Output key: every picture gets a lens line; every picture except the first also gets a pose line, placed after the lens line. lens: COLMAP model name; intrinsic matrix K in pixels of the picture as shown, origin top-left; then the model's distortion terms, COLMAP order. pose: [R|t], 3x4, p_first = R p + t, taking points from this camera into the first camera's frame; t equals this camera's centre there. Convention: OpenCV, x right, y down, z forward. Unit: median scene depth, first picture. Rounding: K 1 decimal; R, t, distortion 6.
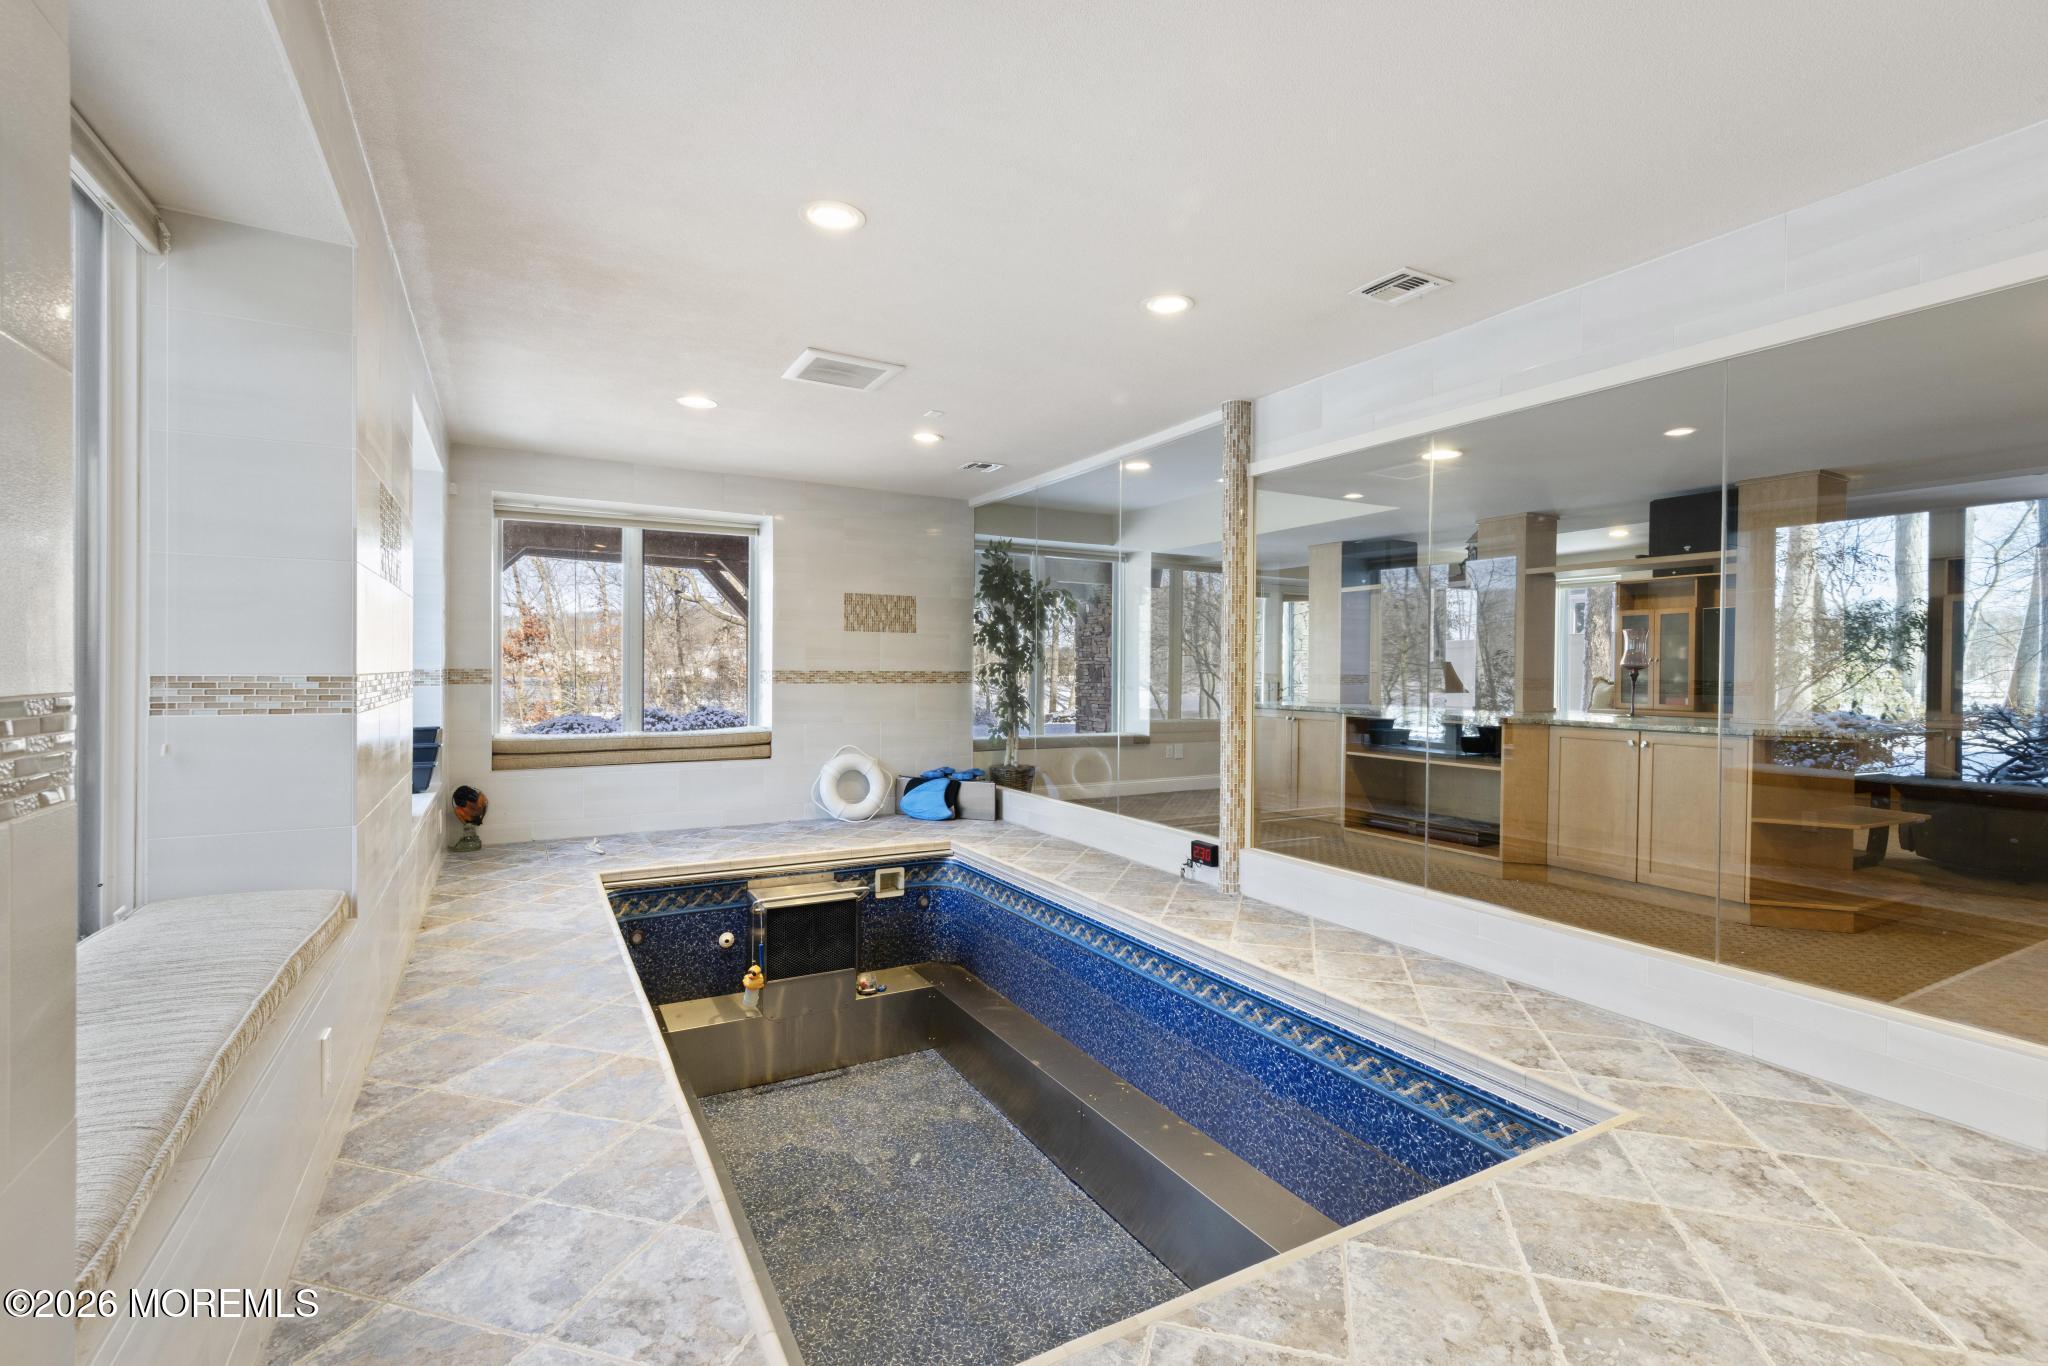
lens RADIAL K [[913.8, 0, 1024.0], [0, 913.8, 683.0], [0, 0, 1]] dist [0.000204, 0.000162]
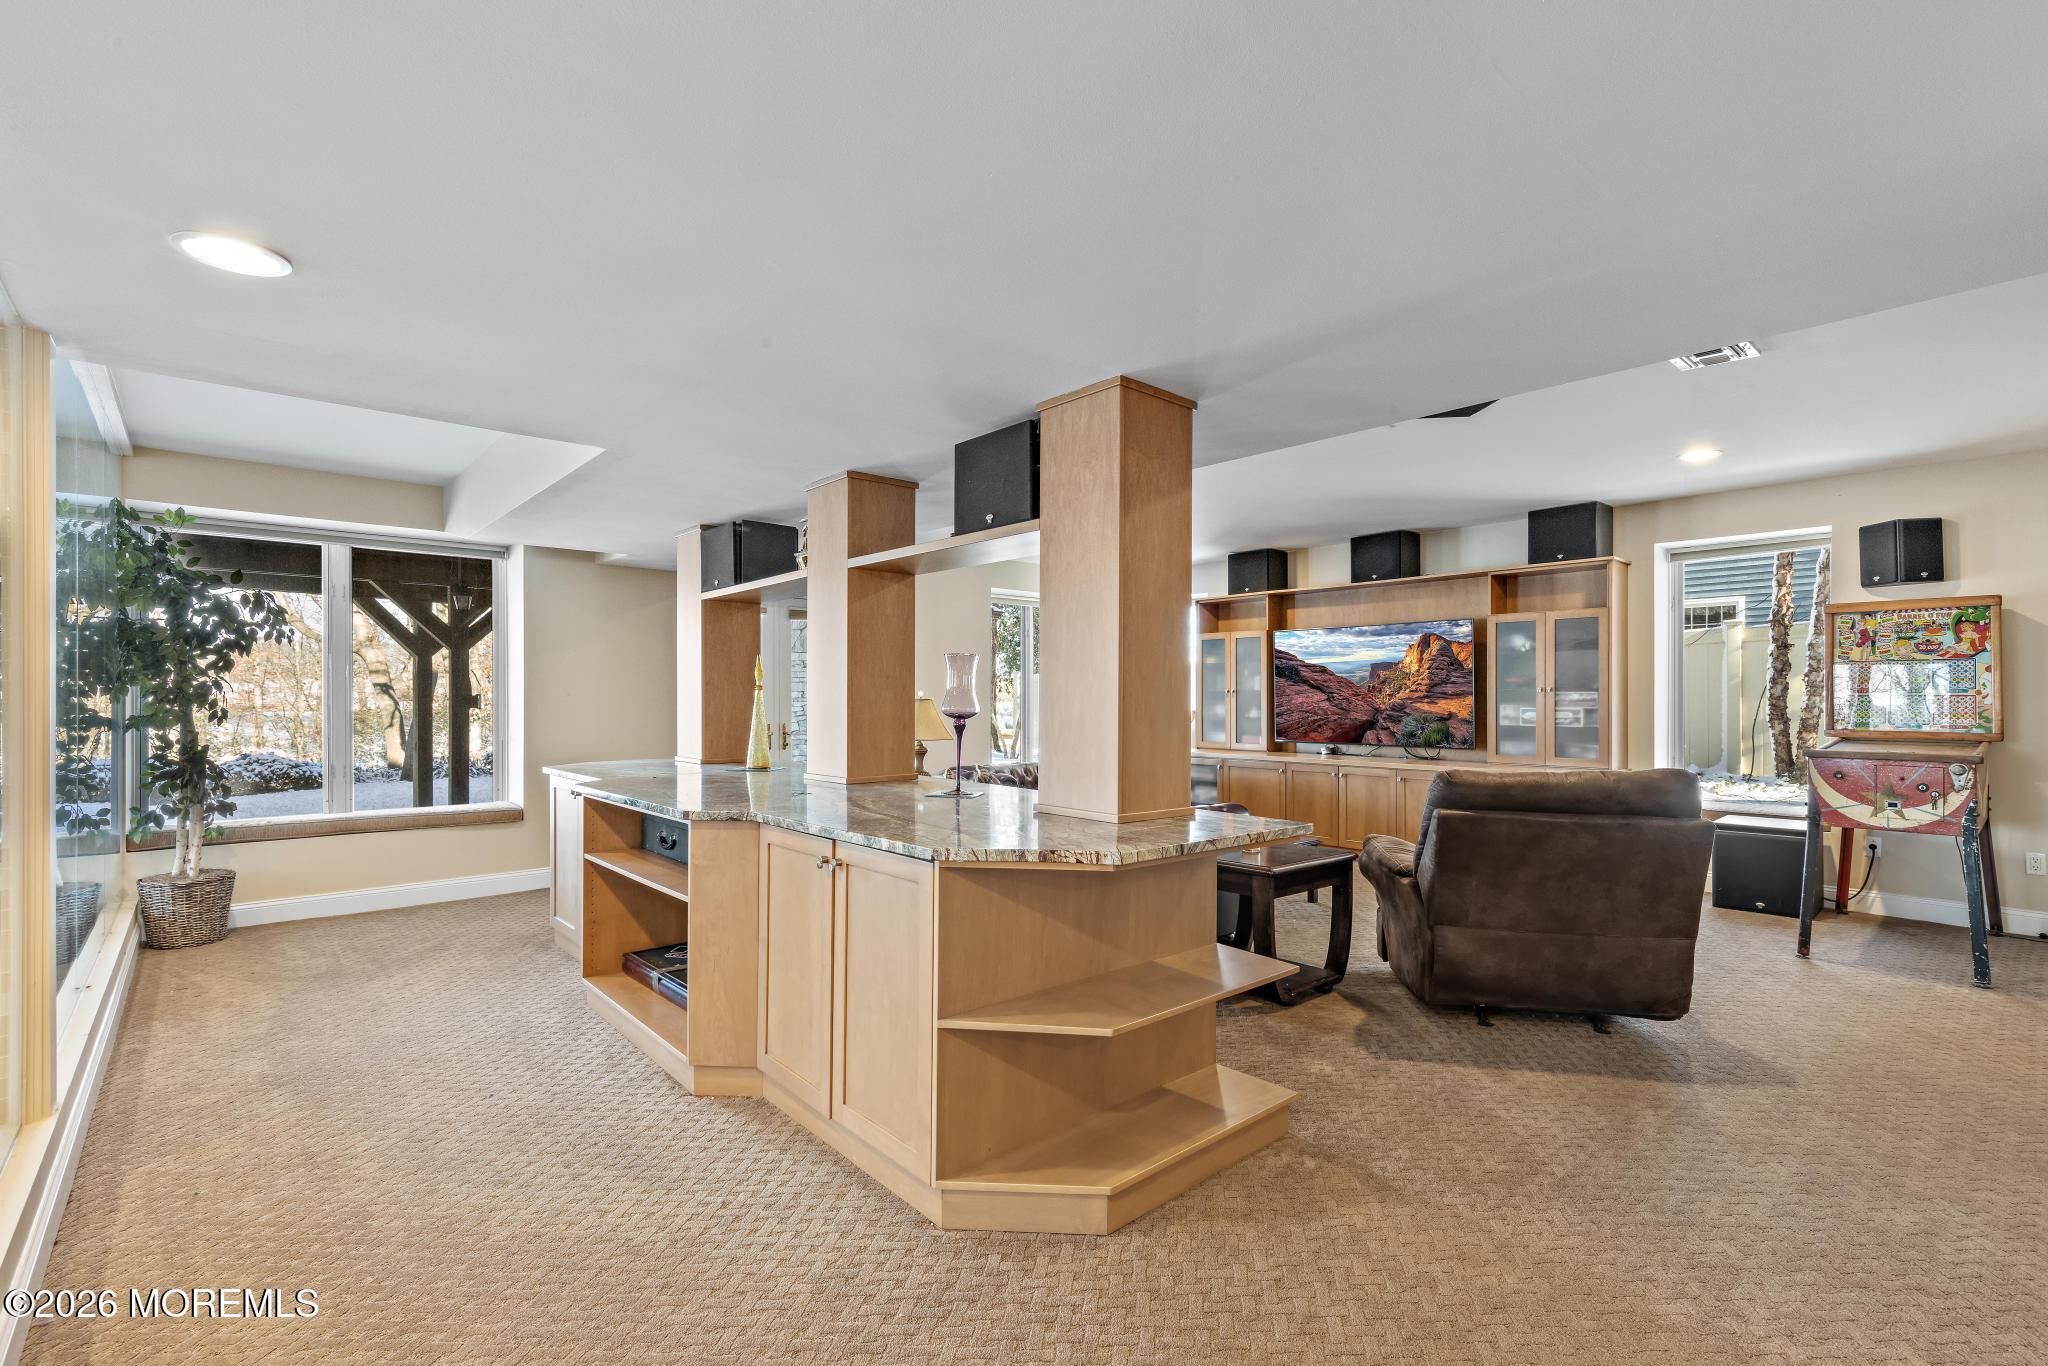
lens RADIAL K [[916.8, 0, 1034.3], [0, 916.8, 691.7], [0, 0, 1]] dist [0.001148, 0.000188]
pose [[0.974534, -0.007255, 0.224122, 0.516201], [0.011666, 0.999763, -0.018366, -0.018179], [-0.223936, 0.020513, 0.974388, 0.338285]]
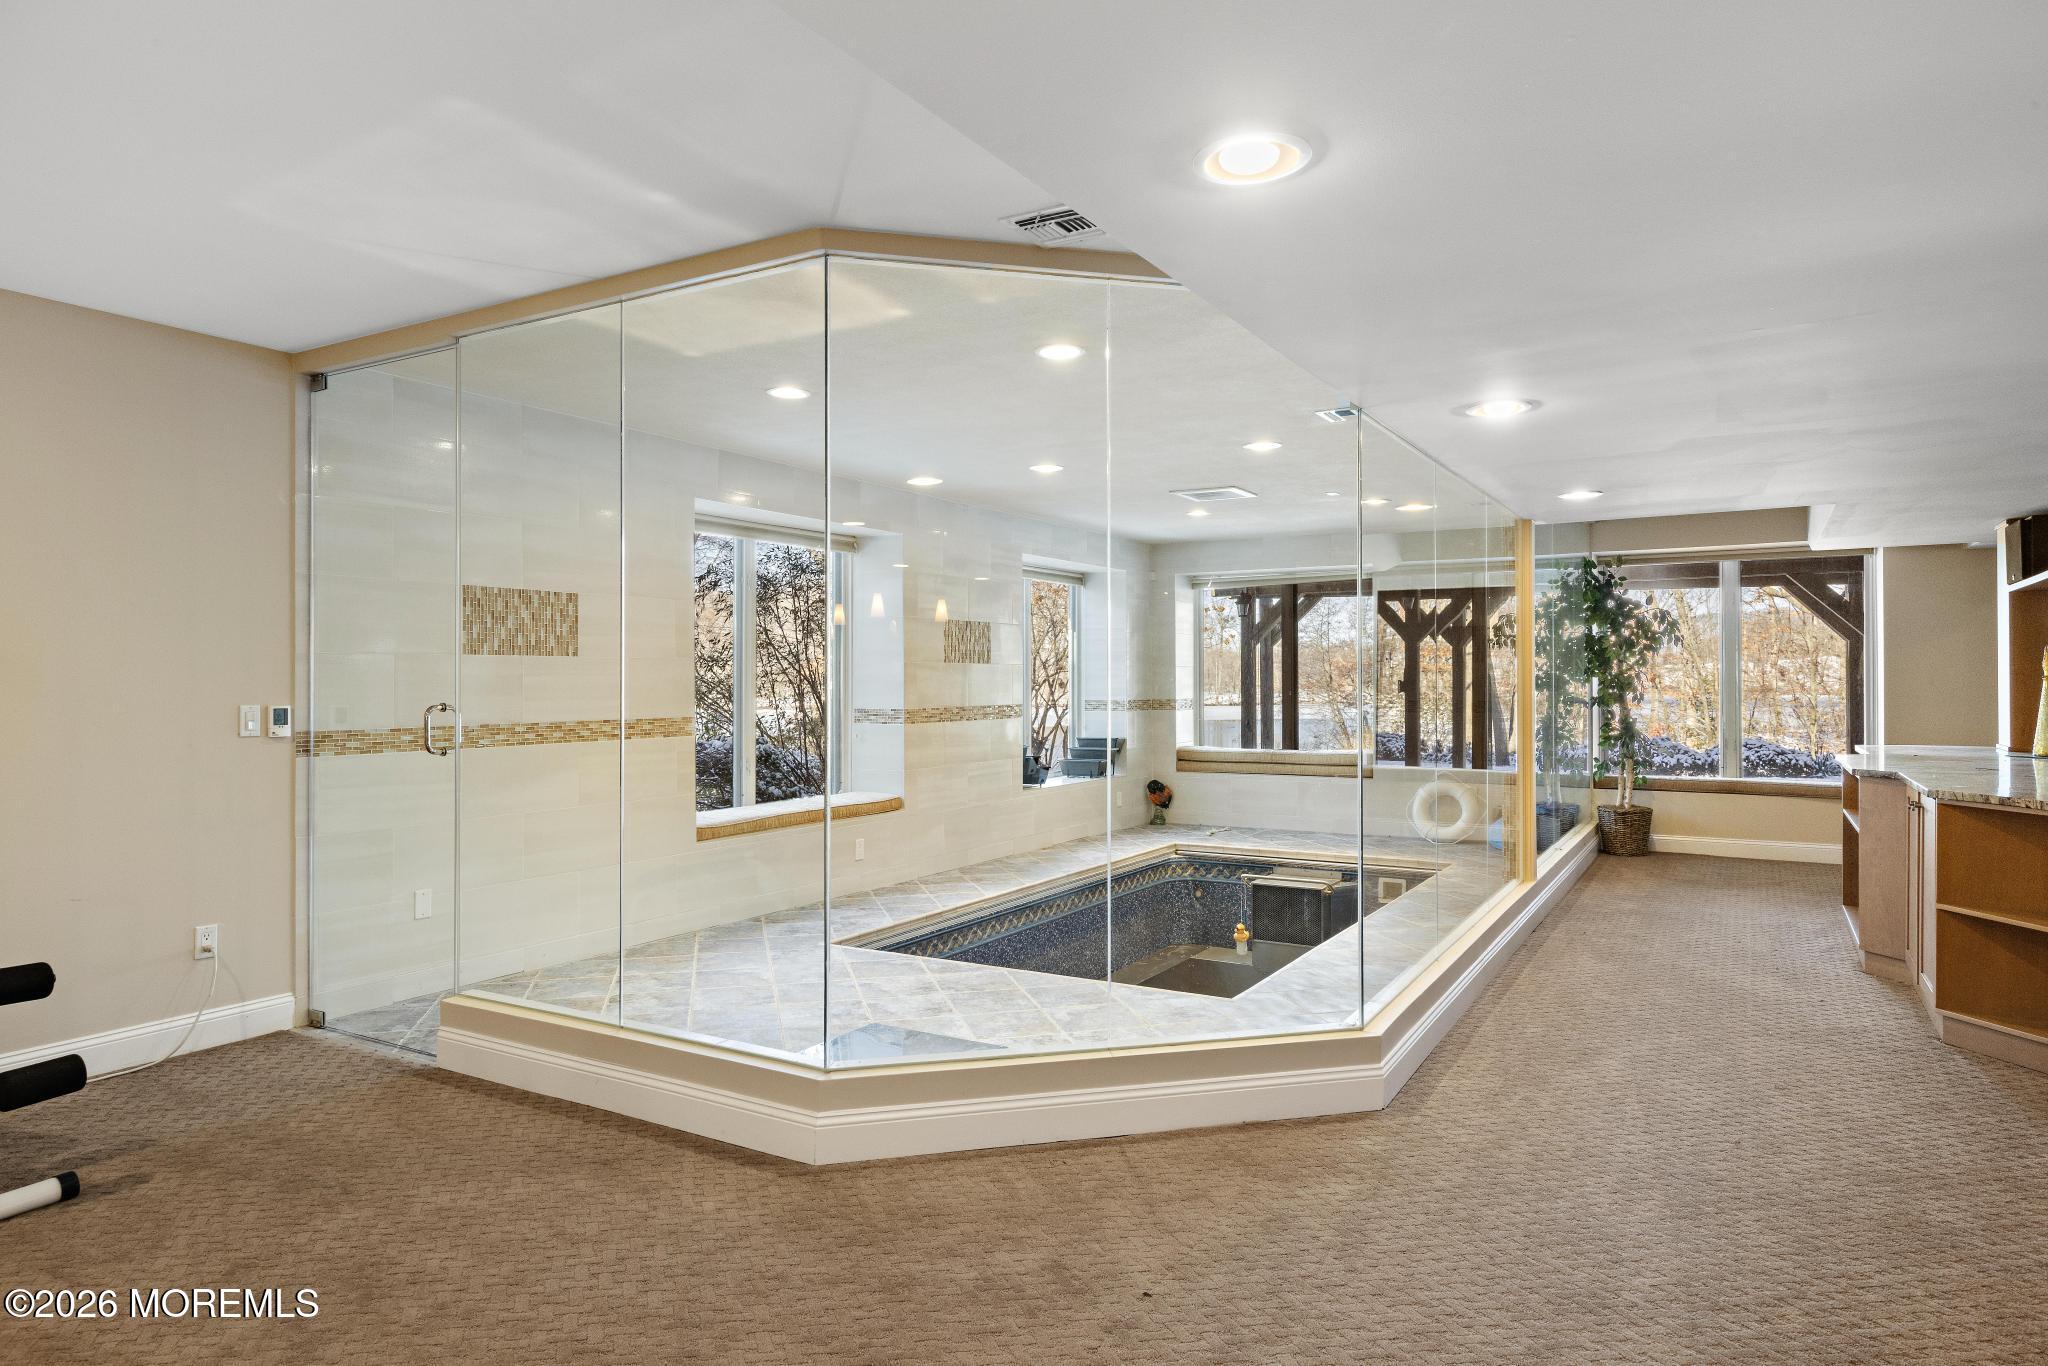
lens RADIAL K [[1209.3, 0, 1024.0], [0, 1209.3, 683.0], [0, 0, 1]] dist [0.001131, 0.000688]
pose [[0.503704, -0.007312, -0.863845, 0.912398], [-0.006190, 0.999908, -0.012073, -0.015806], [0.863854, 0.011428, 0.503613, -0.139303]]
